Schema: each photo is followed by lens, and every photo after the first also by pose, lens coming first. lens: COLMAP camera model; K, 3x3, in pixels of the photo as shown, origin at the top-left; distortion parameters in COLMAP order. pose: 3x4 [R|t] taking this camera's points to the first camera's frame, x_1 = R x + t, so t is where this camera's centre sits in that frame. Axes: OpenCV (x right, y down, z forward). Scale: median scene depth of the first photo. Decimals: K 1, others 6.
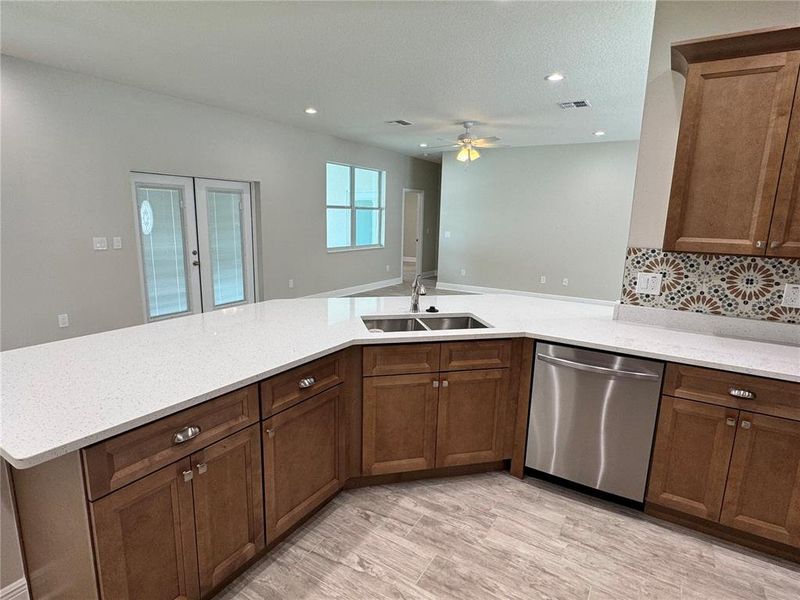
lens RADIAL K [[435.6, 0, 406.5], [0, 435.6, 293.8], [0, 0, 1]] dist [-0.013953, -0.000013]
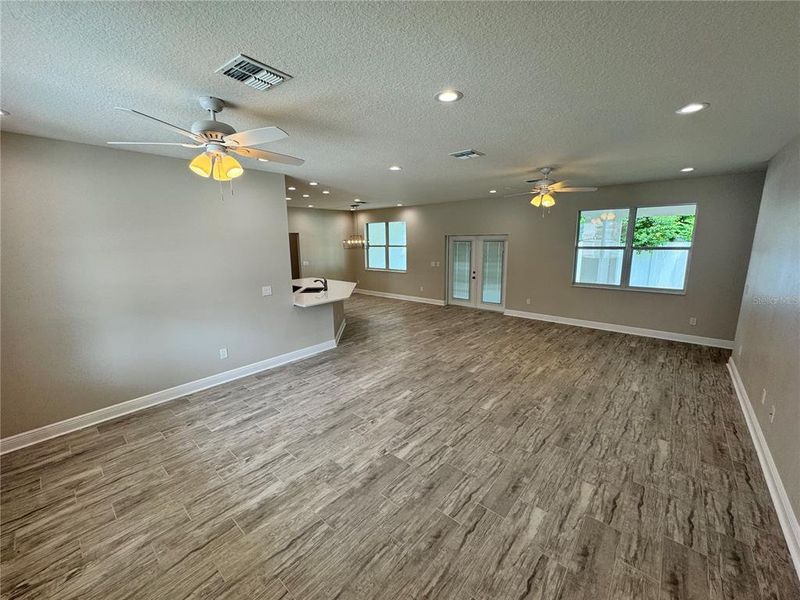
lens RADIAL K [[320.2, 0, 399.9], [0, 320.2, 299.8], [0, 0, 1]] dist [-0.004930, -0.000211]
pose [[-0.166772, 0.165802, -0.971955, 0.794945], [-0.165752, 0.967017, 0.193400, -0.154973], [0.971964, 0.193357, -0.133790, 0.681818]]
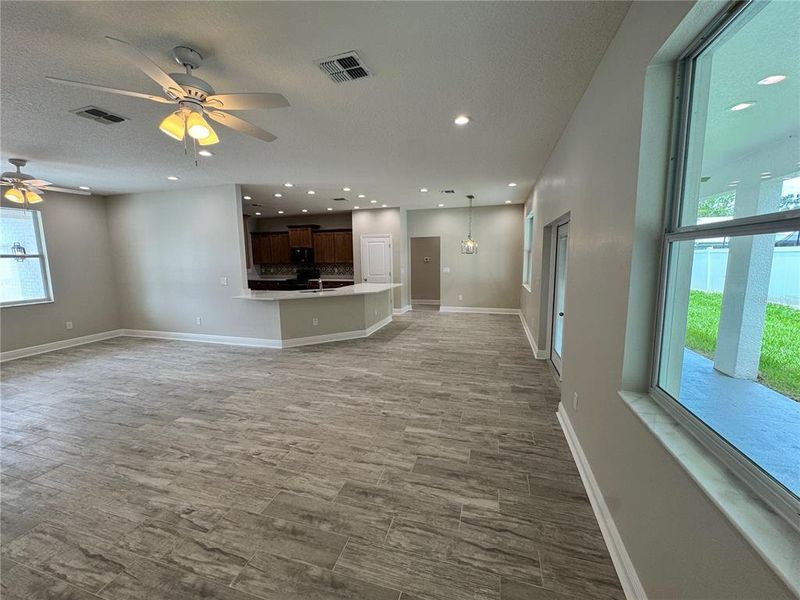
lens RADIAL K [[320.2, 0, 400.1], [0, 320.2, 294.8], [0, 0, 1]] dist [-0.004930, -0.000211]
pose [[-0.964615, 0.018665, -0.263003, 0.020907], [-0.057464, 0.958630, 0.278793, -0.215363], [0.257326, 0.284041, -0.923636, 1.176647]]
